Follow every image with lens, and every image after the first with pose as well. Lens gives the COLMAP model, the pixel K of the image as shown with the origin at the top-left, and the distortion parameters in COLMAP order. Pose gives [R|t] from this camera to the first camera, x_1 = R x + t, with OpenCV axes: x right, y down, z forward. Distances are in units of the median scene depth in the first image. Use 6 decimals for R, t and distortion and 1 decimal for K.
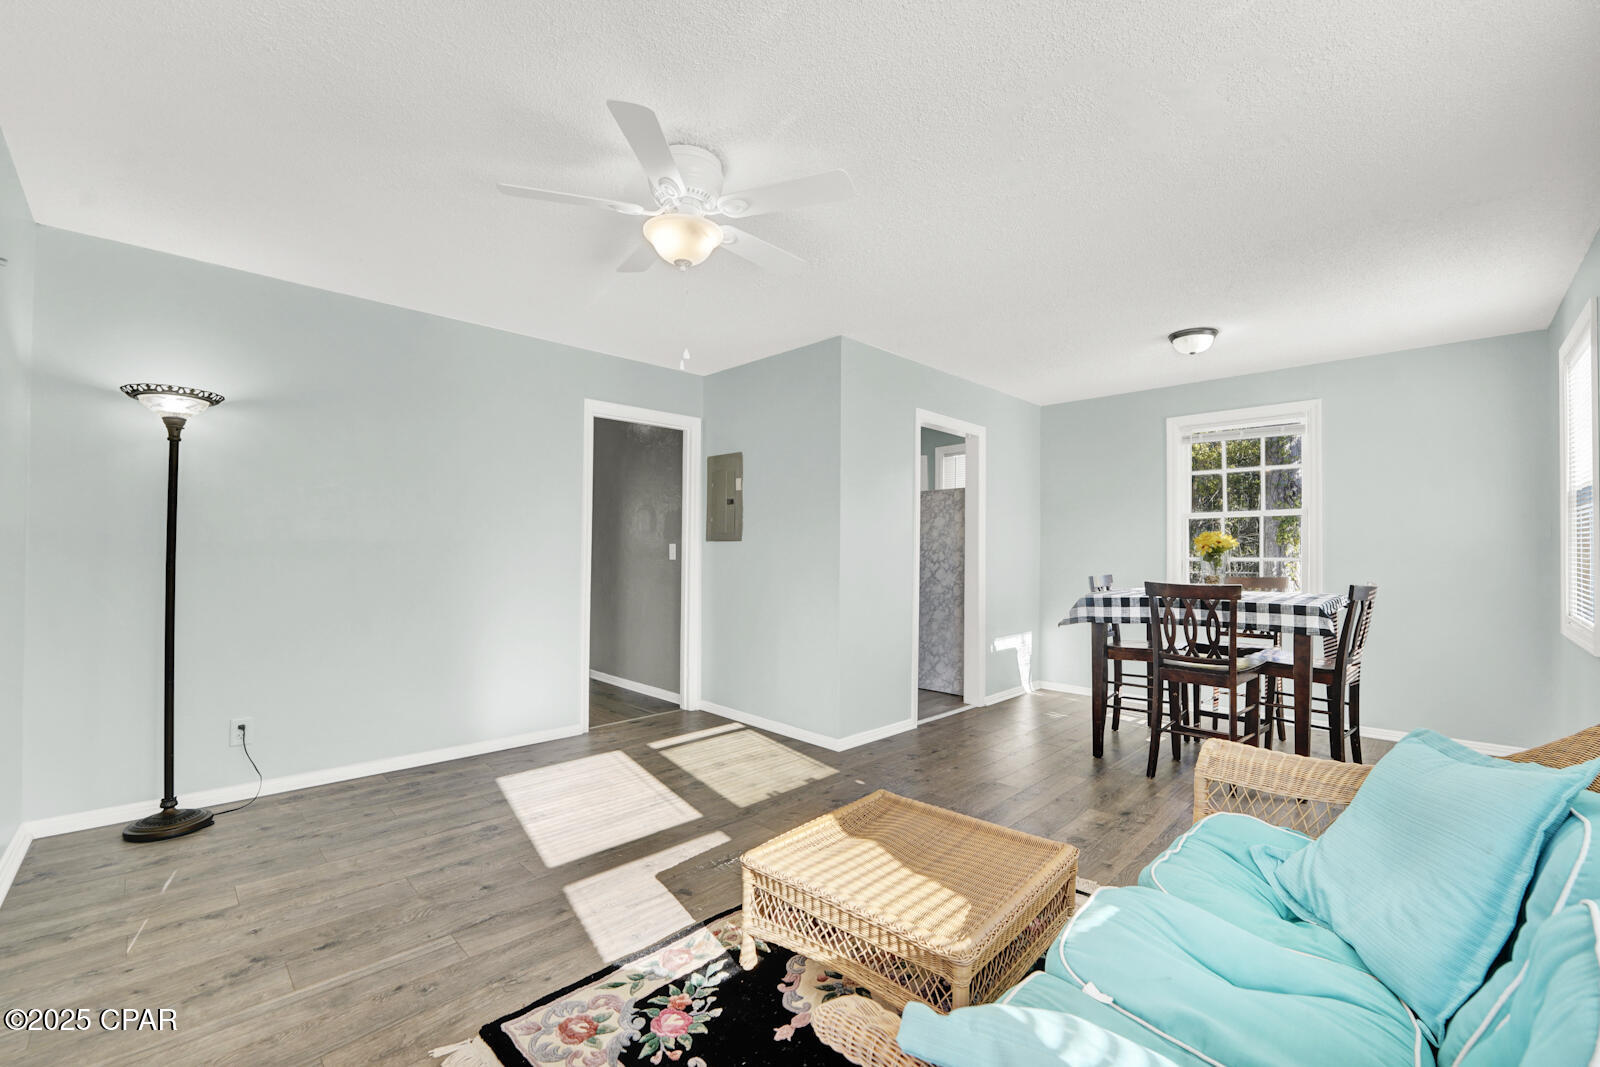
lens RADIAL K [[679.7, 0, 845.9], [0, 679.7, 538.6], [0, 0, 1]] dist [-0.030427, 0.000836]
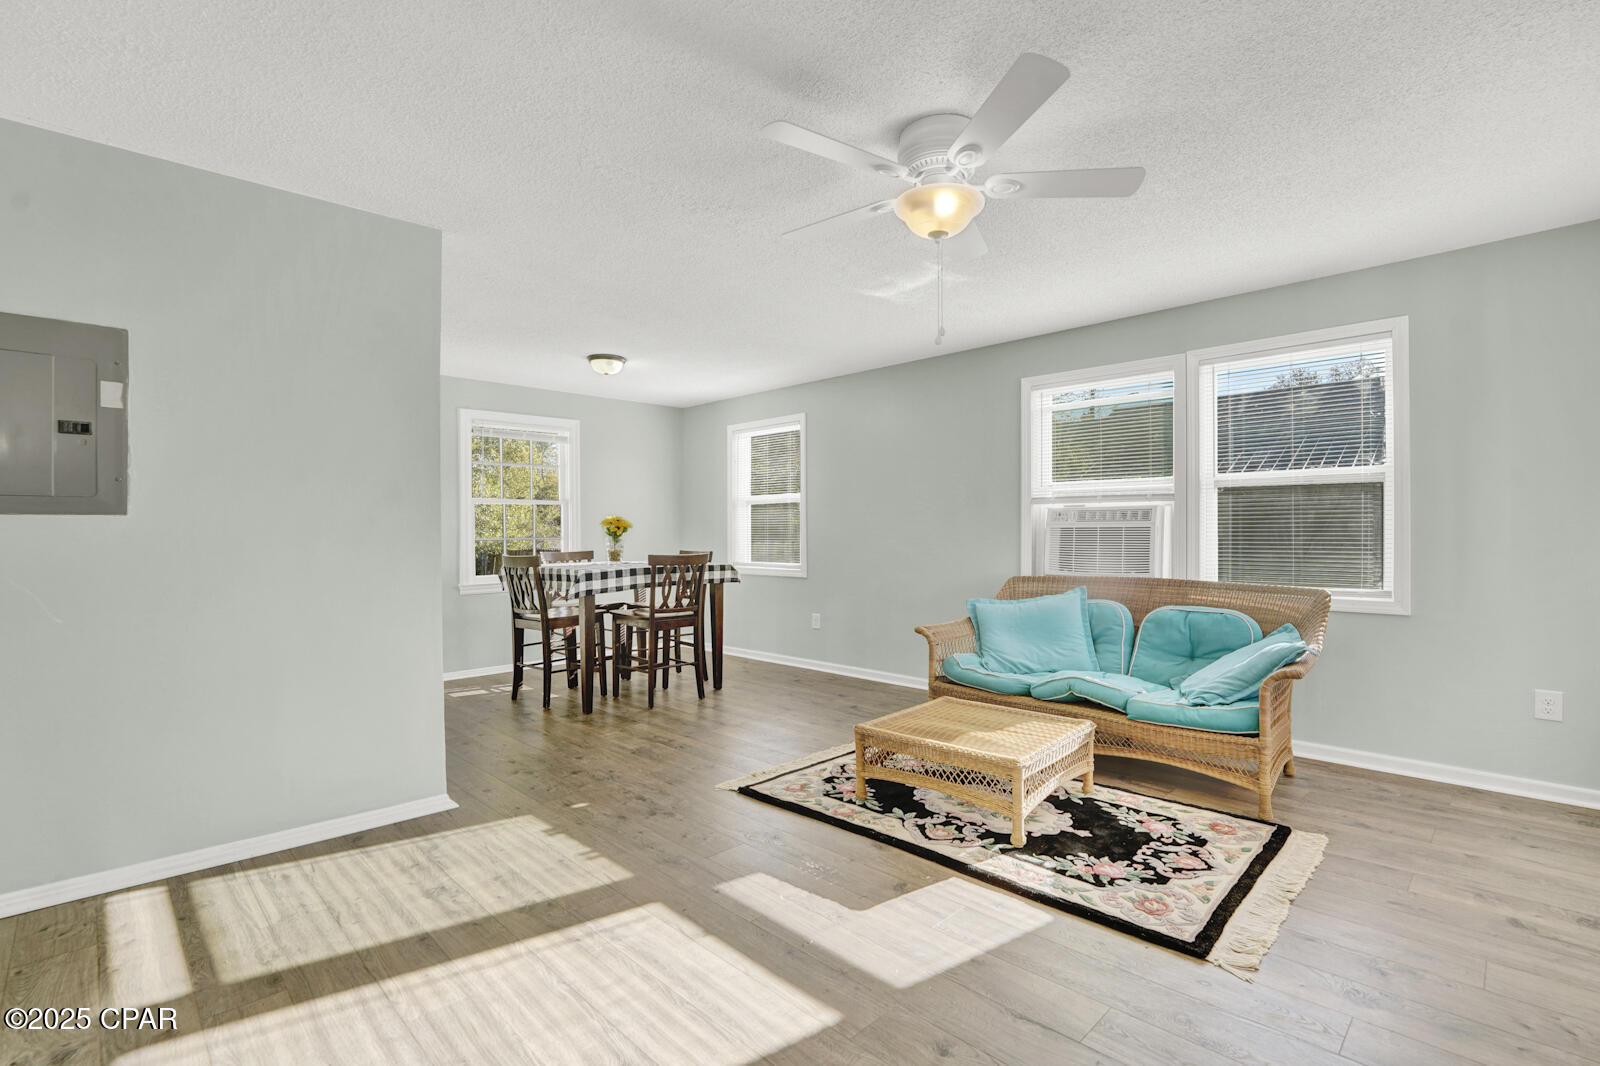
lens RADIAL K [[613.8, 0, 765.6], [0, 613.8, 533.6], [0, 0, 1]] dist [-0.023965, 0.000094]
pose [[0.145956, -0.006024, 0.989273, -0.650257], [-0.002620, 0.999976, 0.006475, 0.016897], [-0.989288, -0.003537, 0.145937, 0.627890]]
